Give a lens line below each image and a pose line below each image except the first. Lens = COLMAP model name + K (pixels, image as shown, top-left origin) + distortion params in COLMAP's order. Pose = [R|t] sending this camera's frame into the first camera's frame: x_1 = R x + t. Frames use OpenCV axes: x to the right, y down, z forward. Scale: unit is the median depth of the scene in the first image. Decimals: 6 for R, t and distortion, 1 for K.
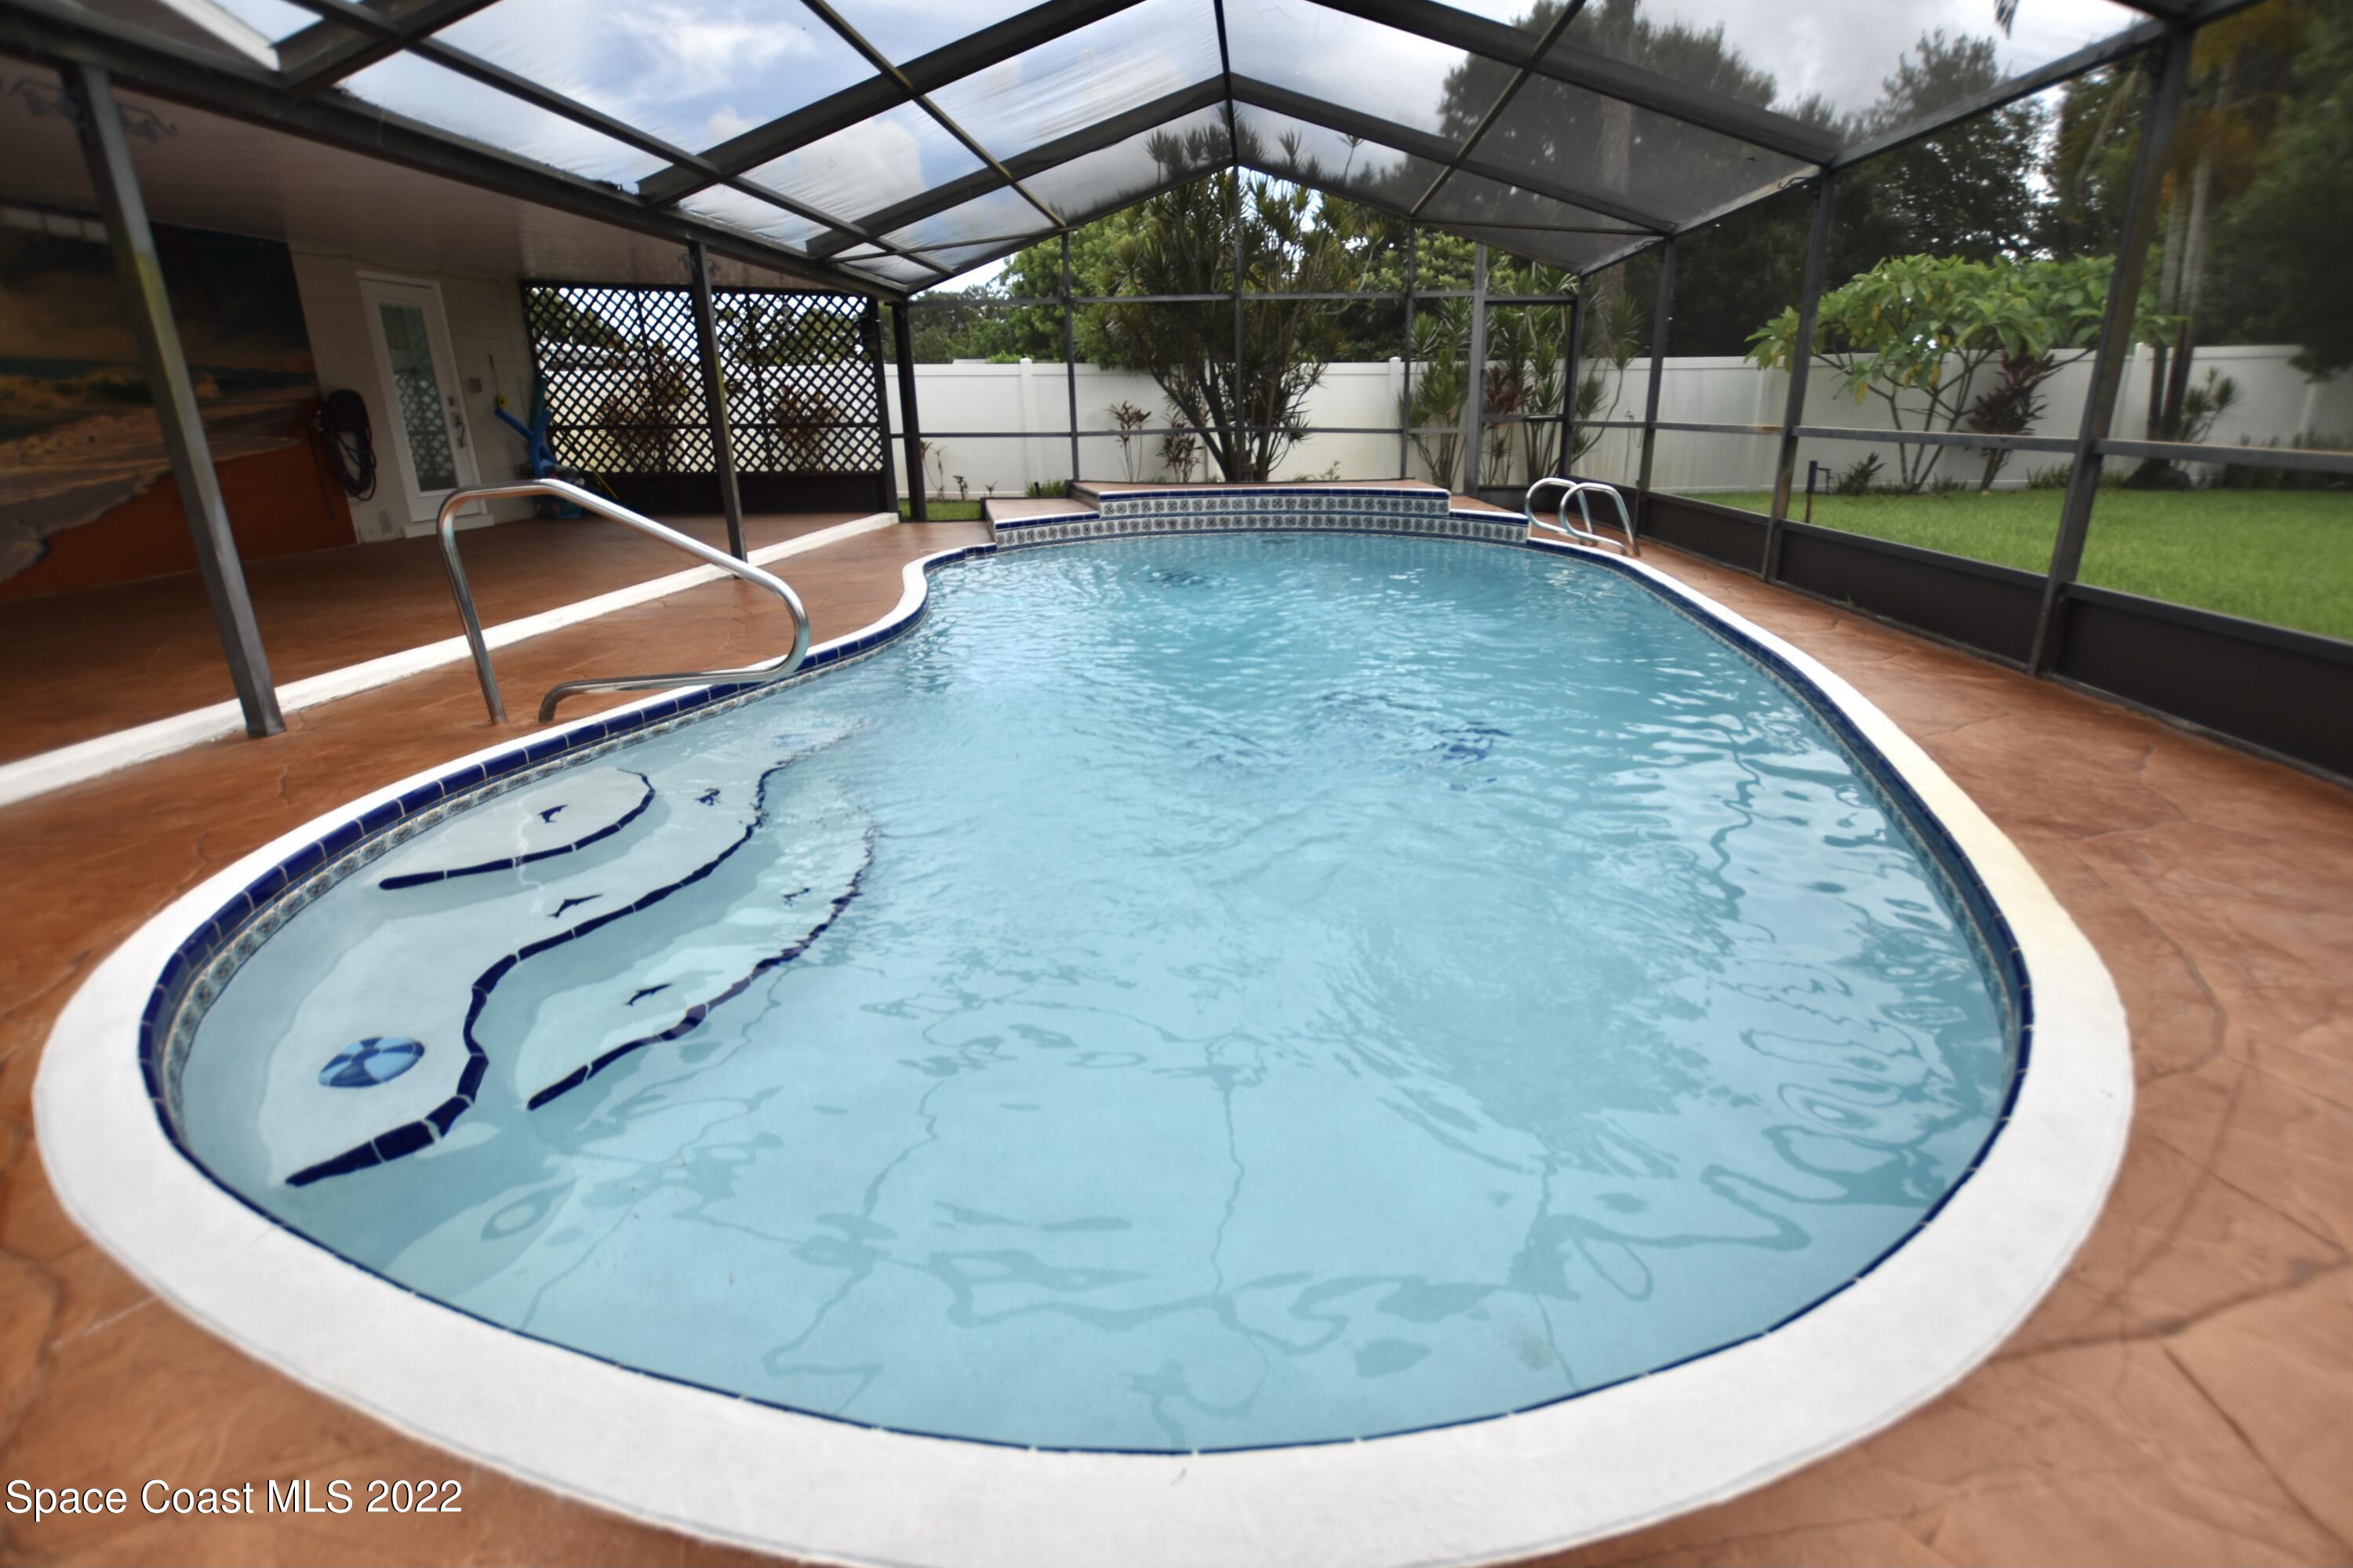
lens RADIAL K [[1078.2, 0, 1187.6], [0, 1078.2, 769.8], [0, 0, 1]] dist [-0.019686, 0.000861]
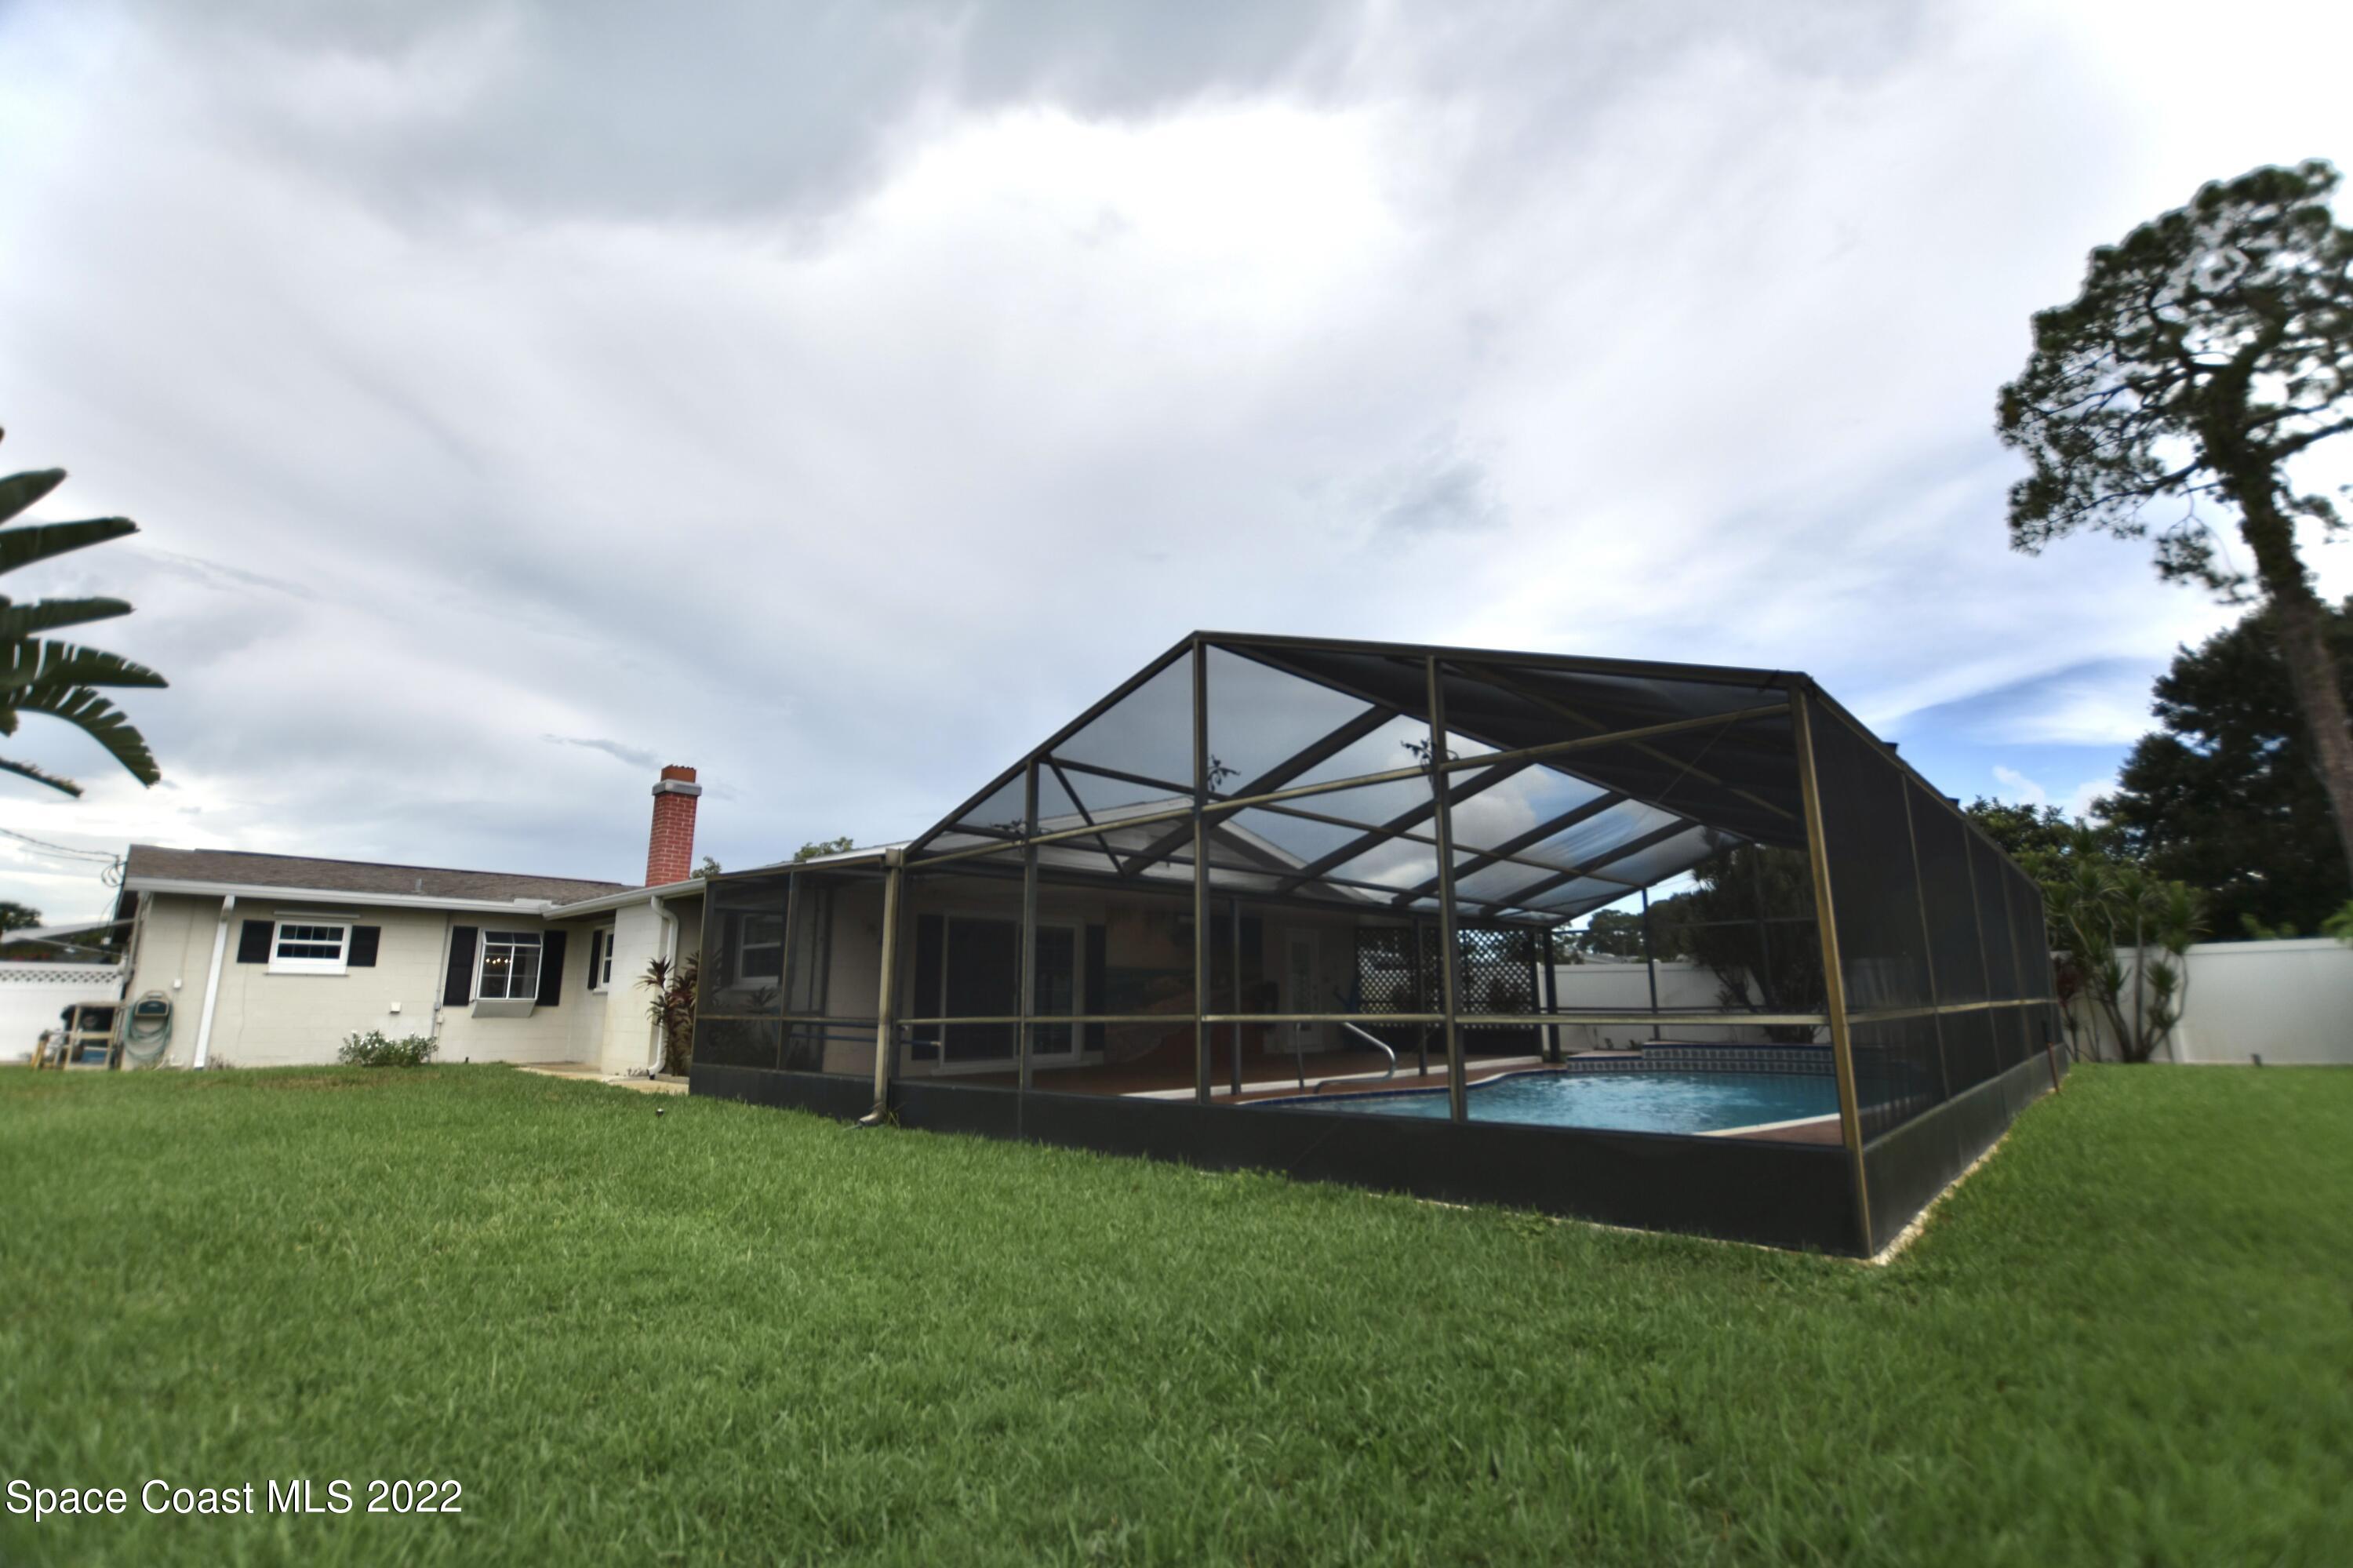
lens RADIAL K [[1040.2, 0, 1176.5], [0, 1040.2, 784.0], [0, 0, 1]] dist [-0.047147, 0.009718]
pose [[0.753470, -0.122478, -0.645974, 0.428226], [-0.217045, 0.881083, -0.420219, 0.196387], [0.620624, 0.456827, 0.637287, -0.585301]]
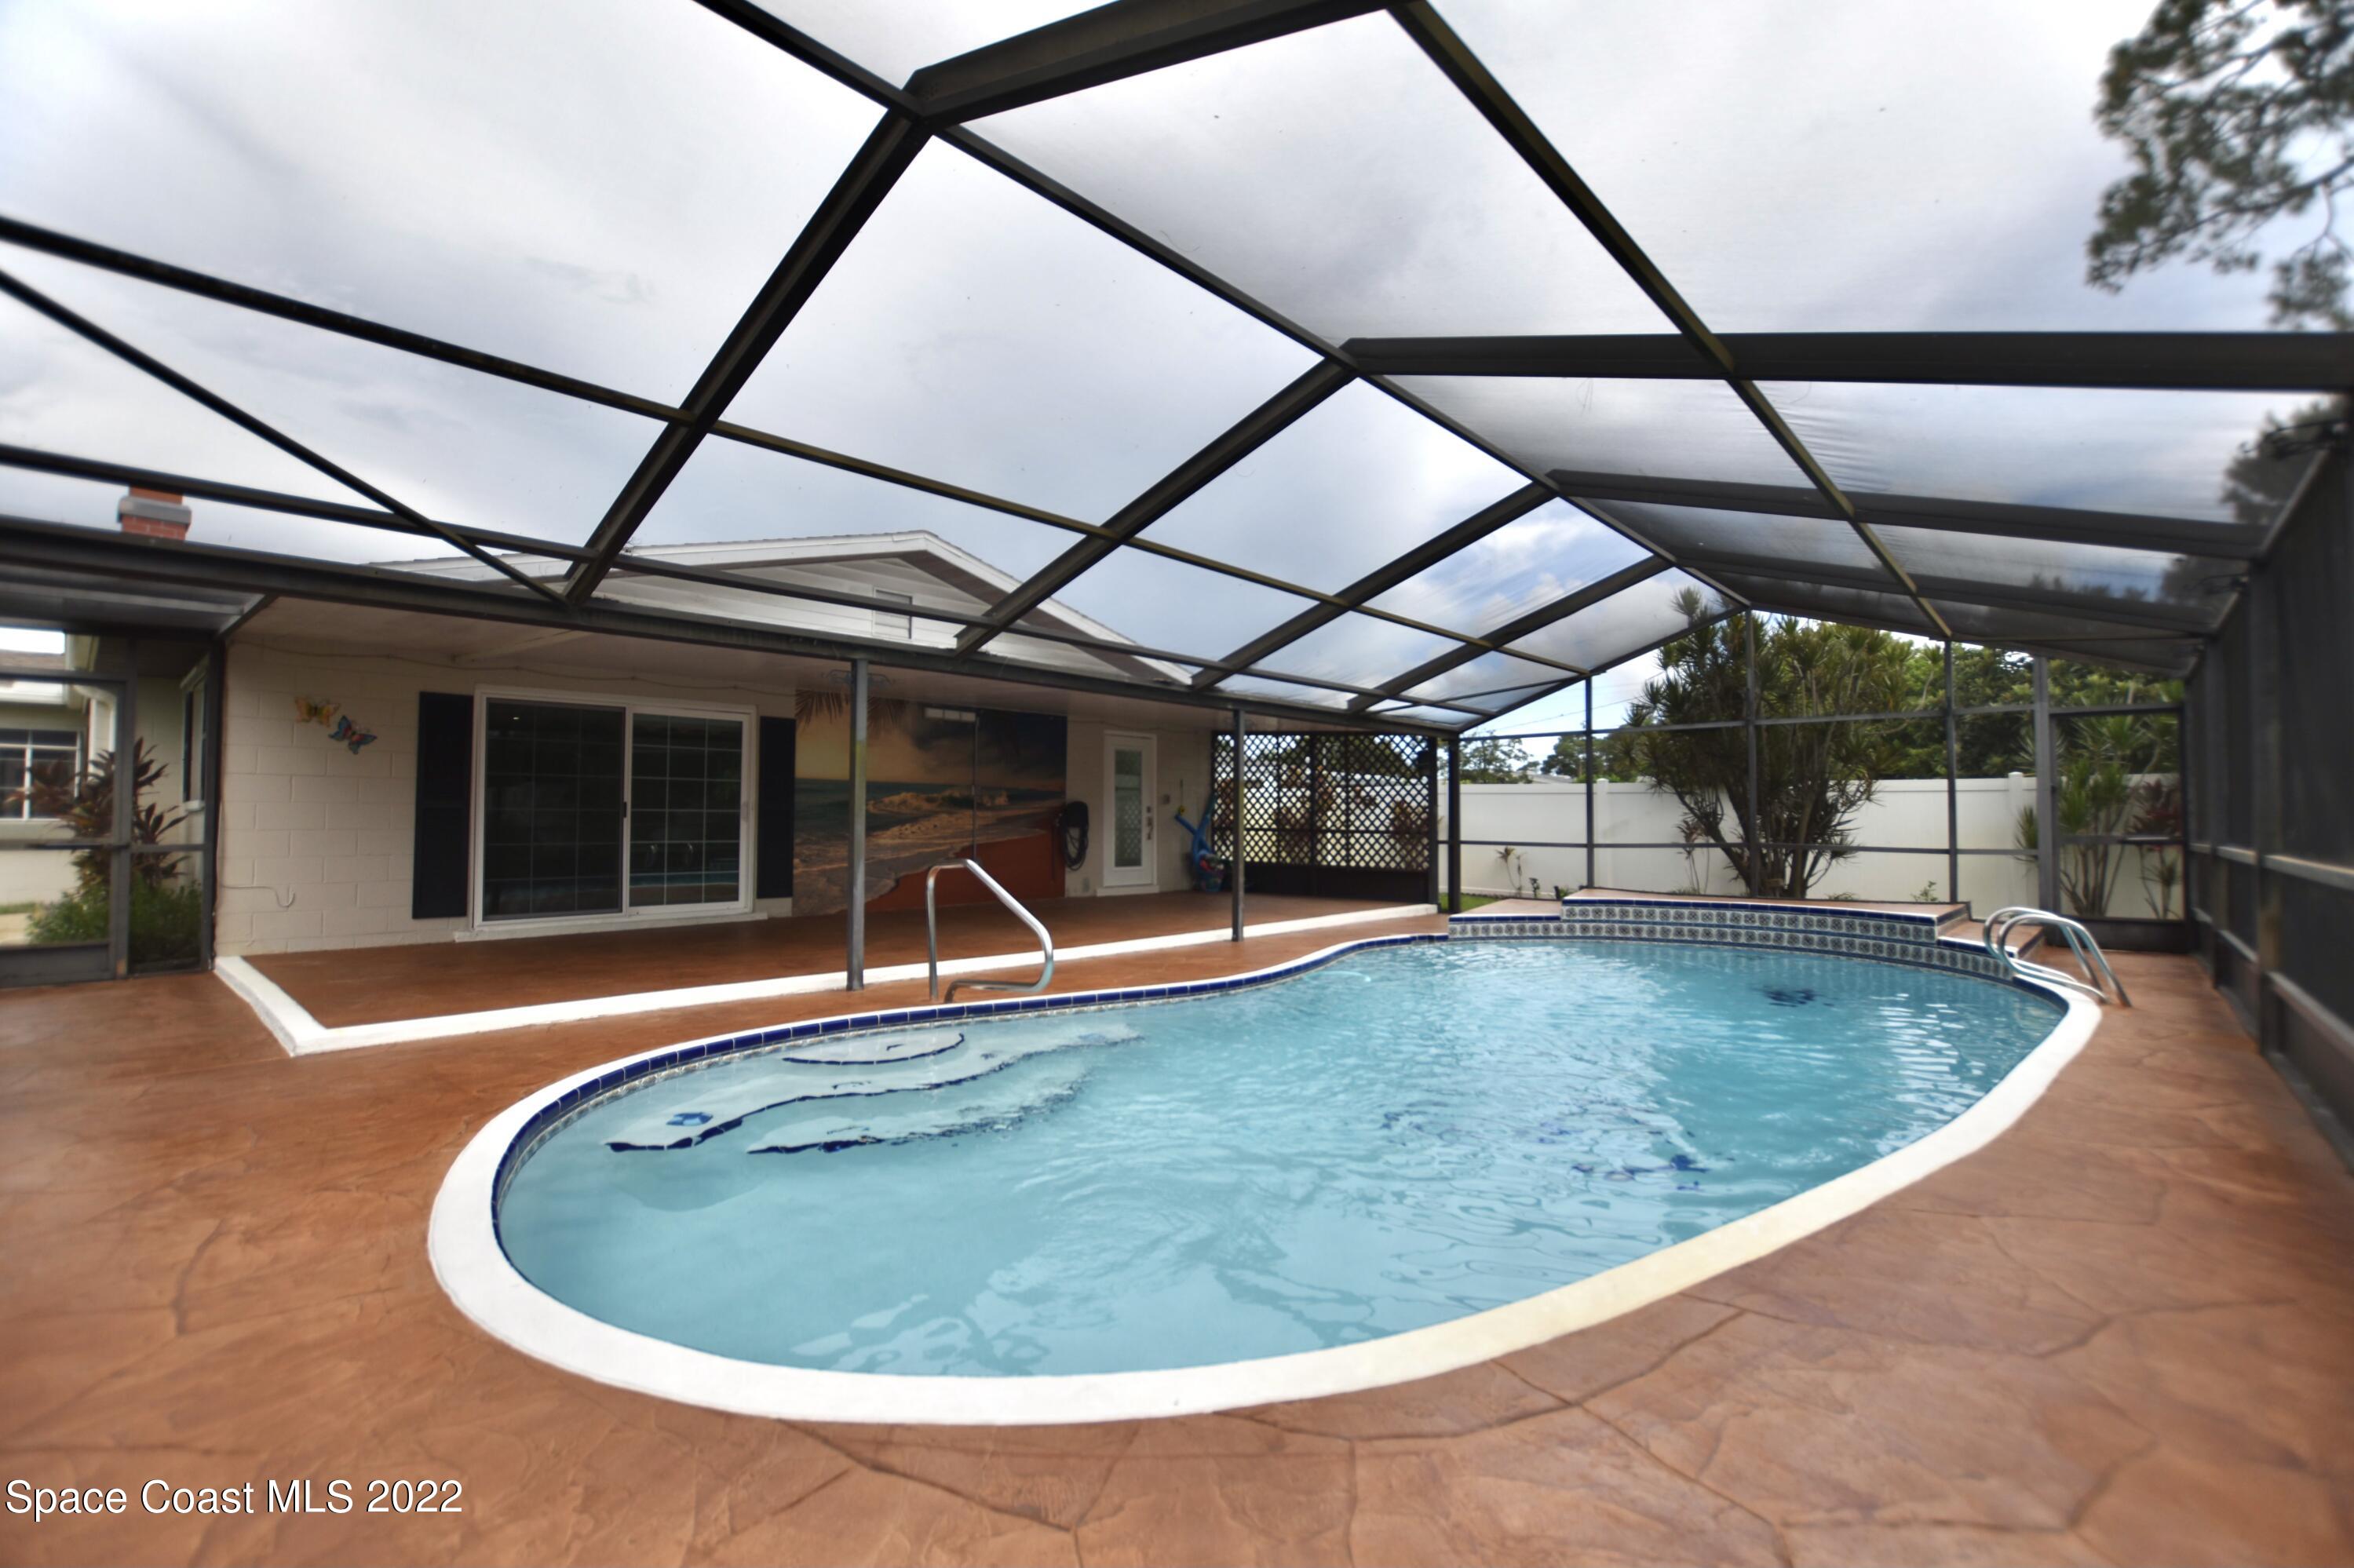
lens RADIAL K [[1040.5, 0, 1177.0], [0, 1040.5, 784.0], [0, 0, 1]] dist [-0.047147, 0.009718]
pose [[0.770555, -0.007695, -0.637327, 0.278141], [-0.216096, 0.937549, -0.272589, 0.003524], [0.599623, 0.347769, 0.720770, -0.023175]]
